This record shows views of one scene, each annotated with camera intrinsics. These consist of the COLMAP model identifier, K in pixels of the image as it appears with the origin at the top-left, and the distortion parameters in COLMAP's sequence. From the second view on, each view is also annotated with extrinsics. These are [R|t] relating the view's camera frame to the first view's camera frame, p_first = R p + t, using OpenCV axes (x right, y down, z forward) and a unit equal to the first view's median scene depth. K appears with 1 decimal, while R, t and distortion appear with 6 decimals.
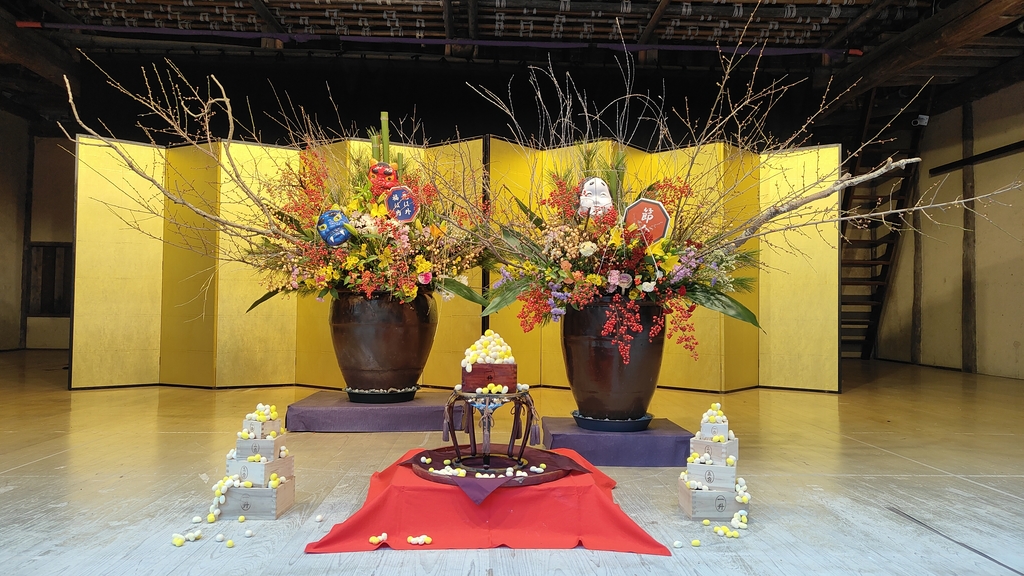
lens RADIAL K [[696.3, 0, 512.0], [0, 696.3, 288.0], [0, 0, 1]] dist [0.002222, 0.000083]
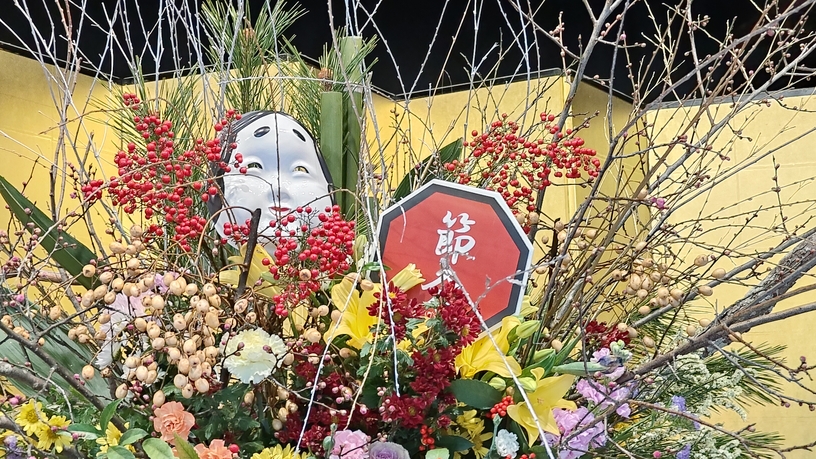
lens RADIAL K [[1416.2, 0, 408.0], [0, 1416.2, 229.5], [0, 0, 1]] dist [-0.028662, -0.057977]
pose [[0.973210, 0.007132, 0.229805, 0.038869], [0.020981, 0.992593, -0.119658, -0.037290], [-0.228957, 0.121274, 0.965853, 0.433022]]
